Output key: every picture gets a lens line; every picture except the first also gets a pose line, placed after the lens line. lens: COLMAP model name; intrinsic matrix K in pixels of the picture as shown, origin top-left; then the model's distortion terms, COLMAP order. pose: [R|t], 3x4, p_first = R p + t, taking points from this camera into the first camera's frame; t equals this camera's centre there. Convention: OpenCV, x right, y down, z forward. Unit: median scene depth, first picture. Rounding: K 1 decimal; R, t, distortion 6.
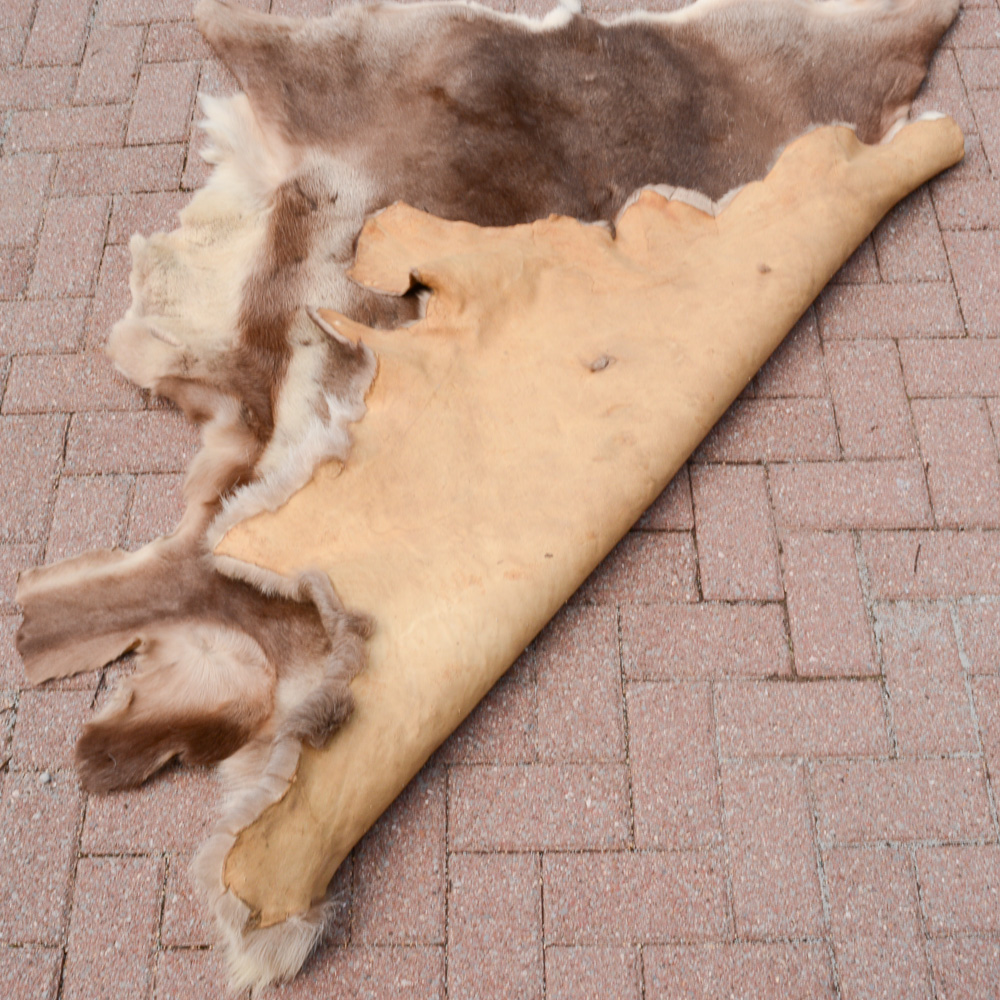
lens RADIAL K [[1215.6, 0, 499.5], [0, 1215.6, 540.2], [0, 0, 1]] dist [-0.092848, 0.031516]
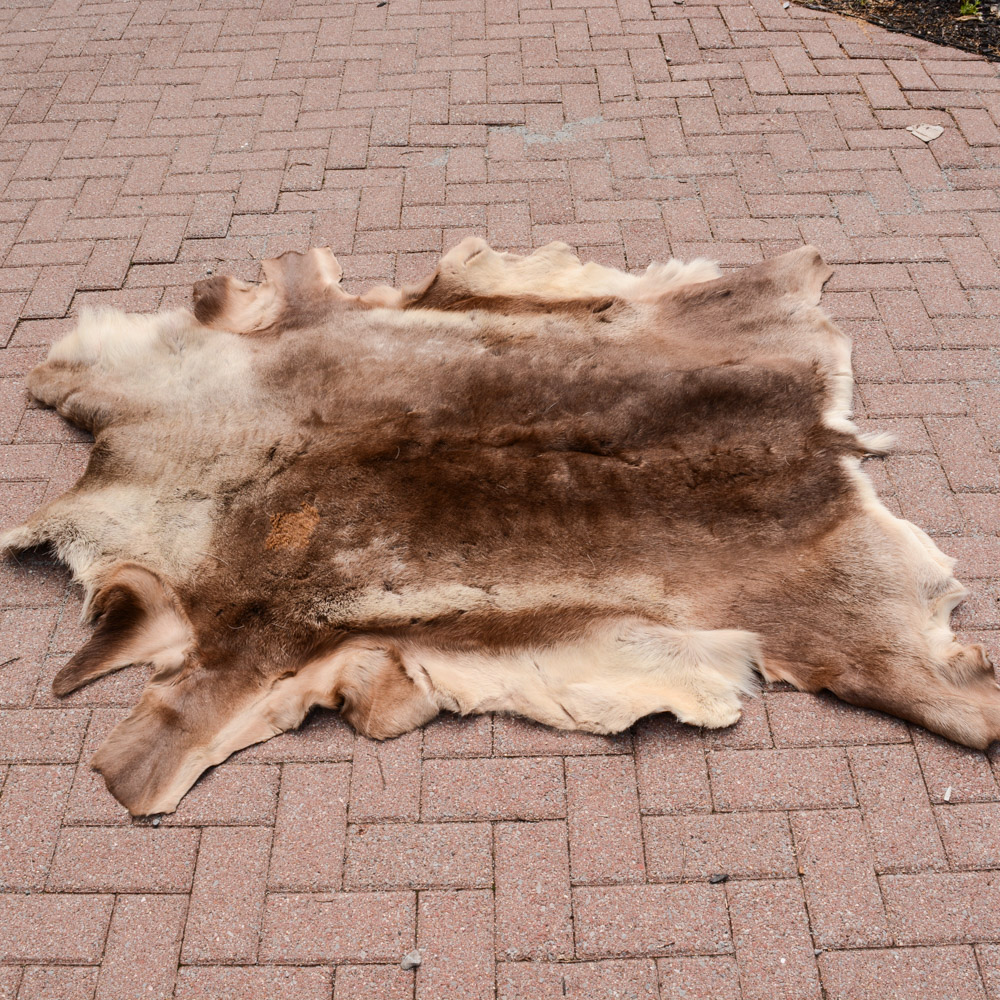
lens RADIAL K [[1189.3, 0, 520.7], [0, 1189.3, 500.5], [0, 0, 1]] dist [-0.094815, -0.003110]
pose [[0.016012, 0.710392, -0.703624, 0.966503], [-0.859609, 0.369215, 0.353204, -0.603149], [0.510702, 0.599186, 0.616571, 0.230144]]
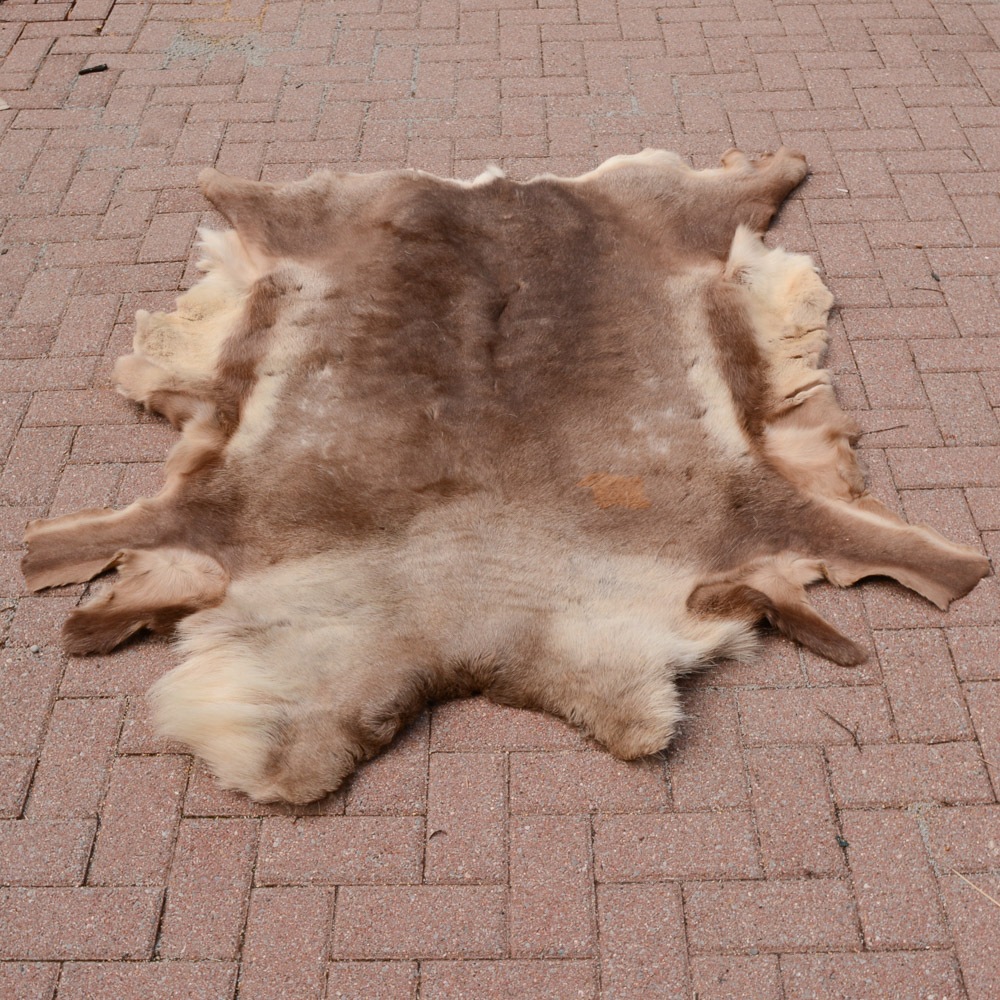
lens RADIAL K [[1379.3, 0, 530.5], [0, 1379.3, 499.5], [0, 0, 1]] dist [-0.088940, 0.009369]
pose [[0.999961, -0.002512, 0.008498, 0.092890], [0.005140, 0.945605, -0.325276, 0.396992], [-0.007219, 0.325307, 0.945581, -0.295522]]
